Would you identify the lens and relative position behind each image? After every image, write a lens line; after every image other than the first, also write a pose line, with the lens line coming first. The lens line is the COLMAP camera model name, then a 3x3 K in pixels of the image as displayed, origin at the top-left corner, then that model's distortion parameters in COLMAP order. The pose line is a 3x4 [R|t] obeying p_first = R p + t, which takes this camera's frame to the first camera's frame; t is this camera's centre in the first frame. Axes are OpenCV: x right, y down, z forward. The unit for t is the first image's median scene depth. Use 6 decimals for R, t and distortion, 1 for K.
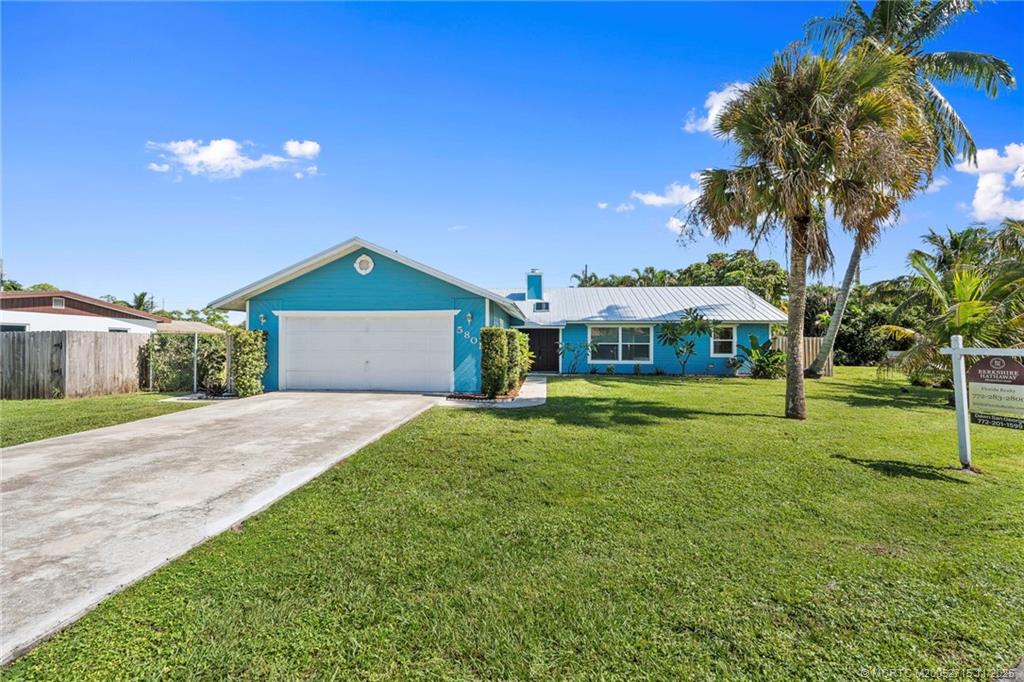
lens RADIAL K [[450.9, 0, 507.0], [0, 450.9, 335.1], [0, 0, 1]] dist [0.000704, -0.000126]
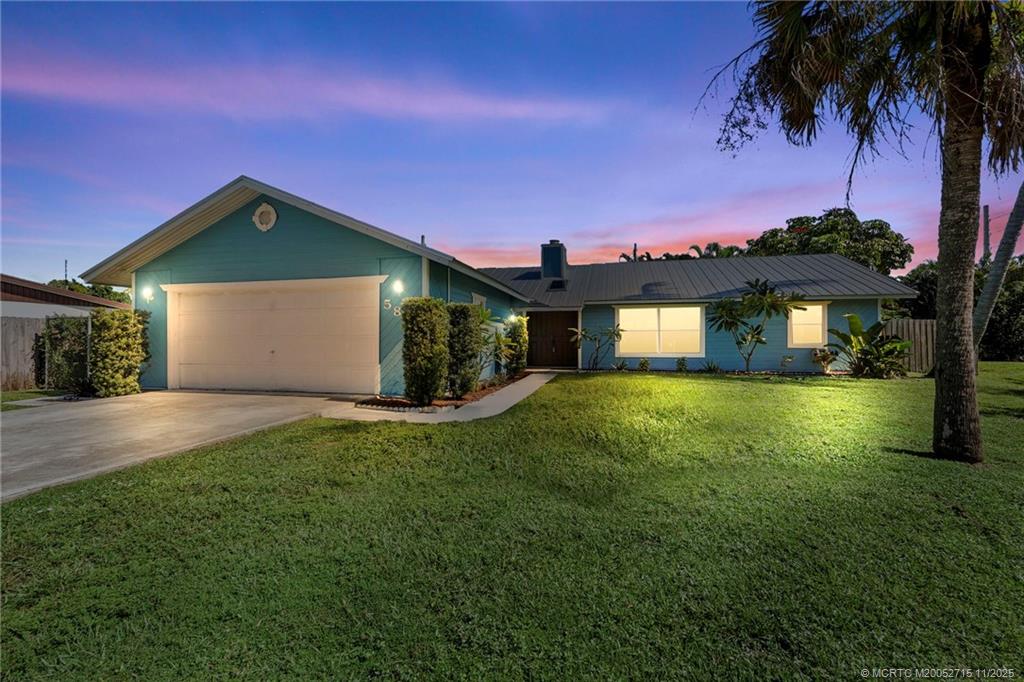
lens RADIAL K [[453.2, 0, 504.4], [0, 453.2, 341.2], [0, 0, 1]] dist [-0.003349, -0.000963]
pose [[0.989073, -0.005873, -0.147313, 0.135184], [0.008681, 0.999793, 0.018423, 0.026033], [0.147174, -0.019501, 0.988918, 0.268109]]
